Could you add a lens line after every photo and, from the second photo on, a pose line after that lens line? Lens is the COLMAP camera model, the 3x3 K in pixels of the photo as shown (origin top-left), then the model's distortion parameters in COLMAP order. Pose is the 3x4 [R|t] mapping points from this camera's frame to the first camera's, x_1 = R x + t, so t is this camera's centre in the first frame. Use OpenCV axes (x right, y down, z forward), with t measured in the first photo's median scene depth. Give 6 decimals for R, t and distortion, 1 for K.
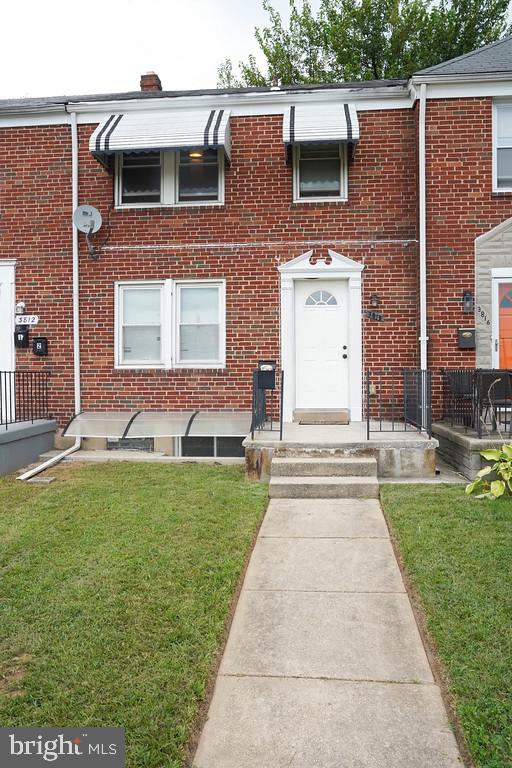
lens RADIAL K [[657.2, 0, 256.0], [0, 657.2, 384.0], [0, 0, 1]] dist [-0.084798, 0.092896]
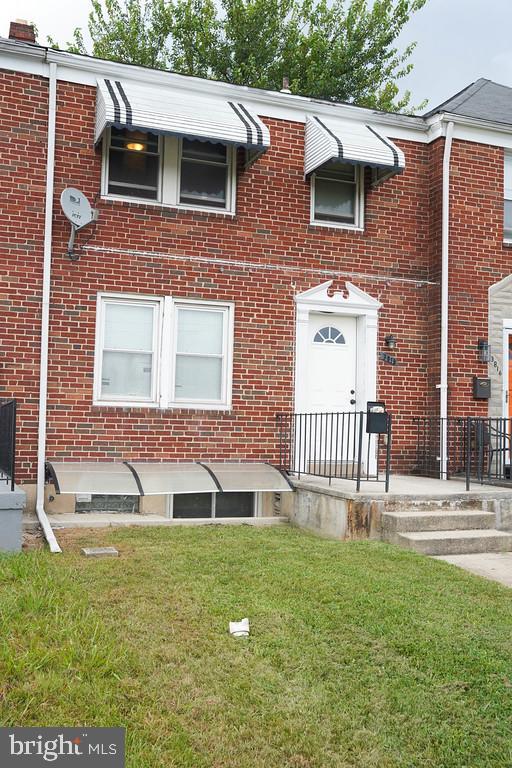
lens RADIAL K [[802.5, 0, 256.0], [0, 802.5, 384.0], [0, 0, 1]] dist [-0.000414, 0.027003]
pose [[0.892372, 0.052076, 0.448285, -0.477139], [-0.018662, 0.996729, -0.078636, 0.022338], [-0.450914, 0.061807, 0.890425, 0.083171]]
